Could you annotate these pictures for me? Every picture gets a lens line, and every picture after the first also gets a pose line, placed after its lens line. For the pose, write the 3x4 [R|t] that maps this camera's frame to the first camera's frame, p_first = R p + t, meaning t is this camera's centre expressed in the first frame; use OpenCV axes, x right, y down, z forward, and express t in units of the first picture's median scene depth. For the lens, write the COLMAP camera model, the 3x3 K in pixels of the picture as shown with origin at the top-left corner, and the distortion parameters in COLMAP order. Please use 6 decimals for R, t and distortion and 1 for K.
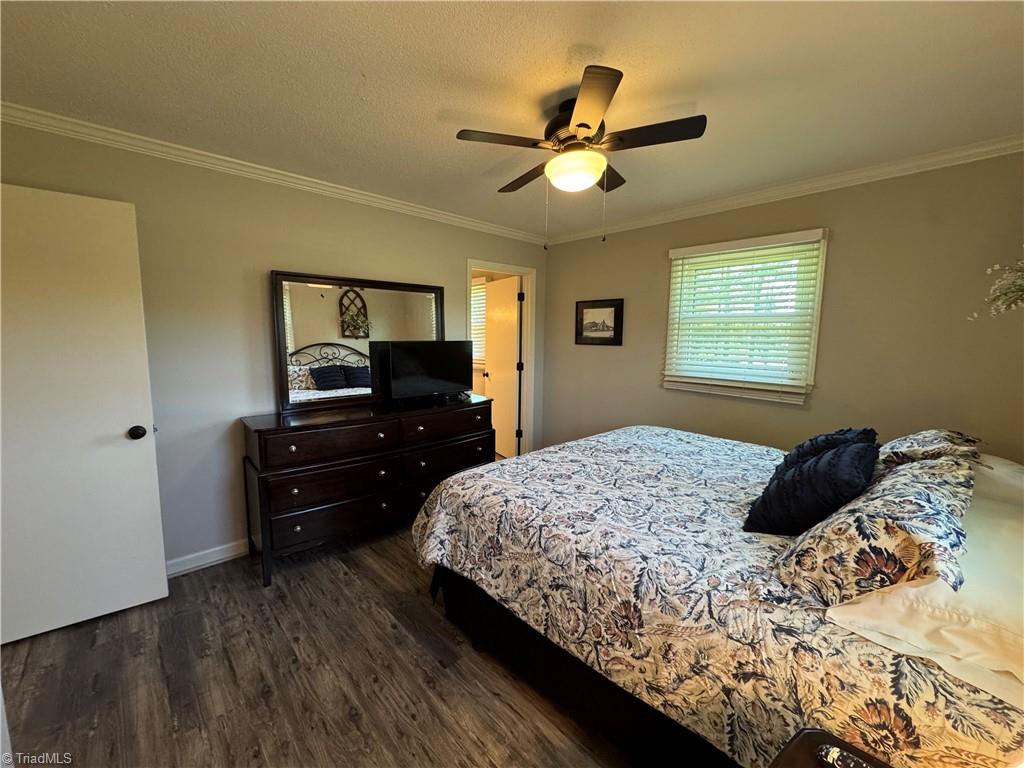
lens RADIAL K [[408.8, 0, 507.9], [0, 408.8, 386.5], [0, 0, 1]] dist [-0.001294, -0.000301]
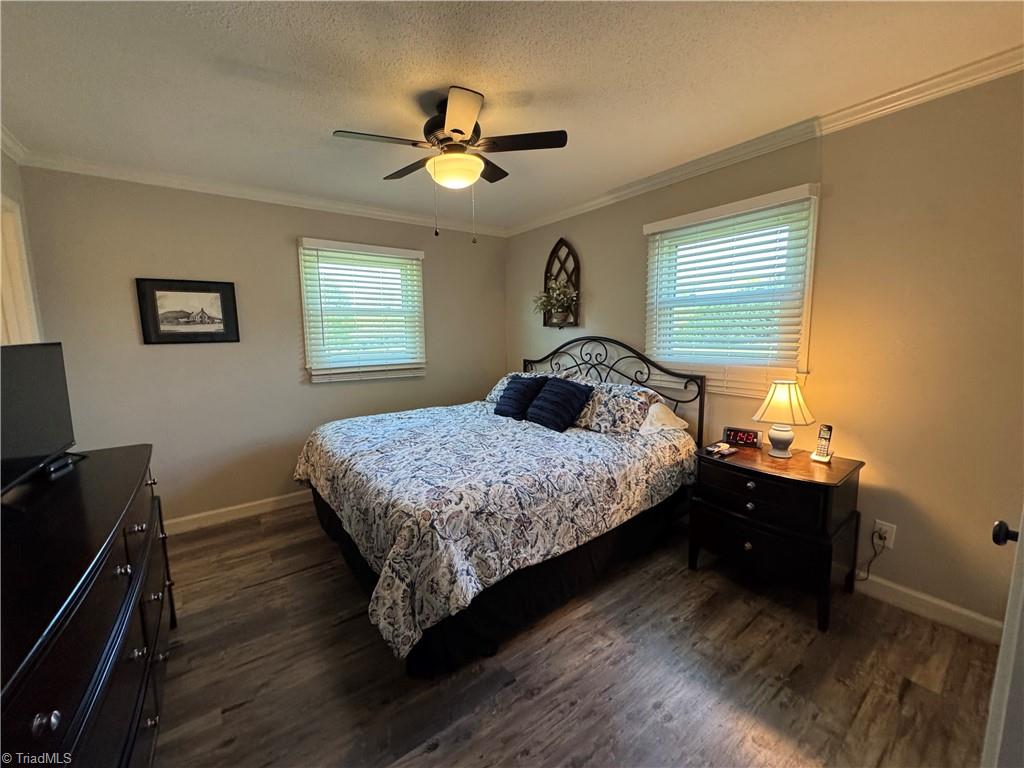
lens RADIAL K [[408.8, 0, 512.4], [0, 408.8, 385.0], [0, 0, 1]] dist [-0.001294, -0.000301]
pose [[0.111844, -0.147806, 0.982672, -0.997161], [0.141549, 0.981163, 0.131468, -0.099827], [-0.983593, 0.124393, 0.130659, 0.820197]]
